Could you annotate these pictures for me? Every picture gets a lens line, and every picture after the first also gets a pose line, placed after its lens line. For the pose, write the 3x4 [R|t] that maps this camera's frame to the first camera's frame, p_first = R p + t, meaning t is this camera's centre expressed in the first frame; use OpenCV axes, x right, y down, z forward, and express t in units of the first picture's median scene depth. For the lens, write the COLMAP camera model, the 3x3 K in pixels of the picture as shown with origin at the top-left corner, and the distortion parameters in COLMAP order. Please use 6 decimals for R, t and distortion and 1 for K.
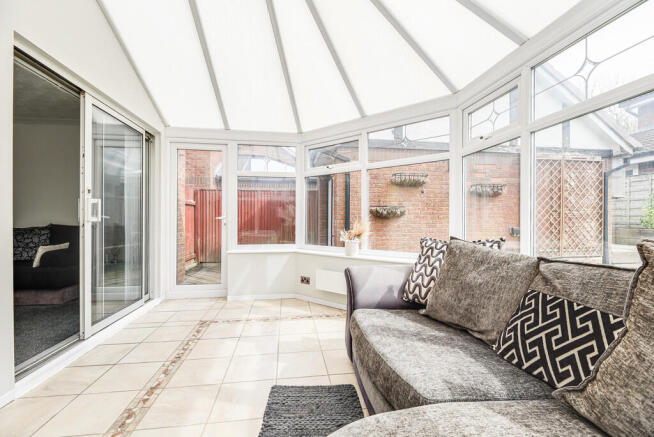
lens RADIAL K [[273.4, 0, 327.0], [0, 273.4, 216.4], [0, 0, 1]] dist [0.000653, -0.000227]
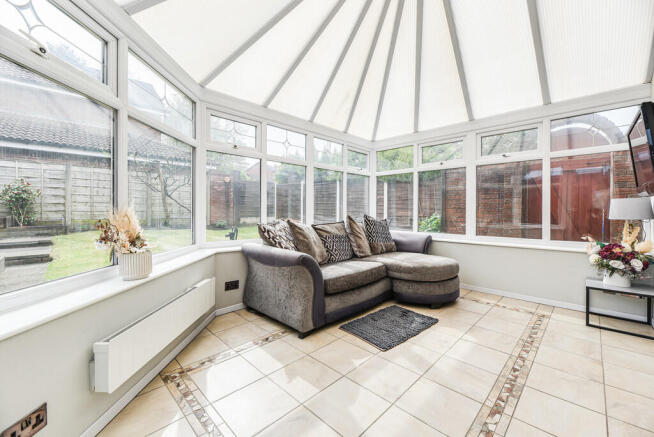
lens RADIAL K [[269.2, 0, 322.7], [0, 269.2, 214.7], [0, 0, 1]] dist [-0.002429, -0.000092]
pose [[-0.584955, -0.023095, 0.810737, -0.614676], [-0.015109, 0.999731, 0.017577, 0.013004], [-0.810925, -0.001968, -0.585147, 1.206946]]
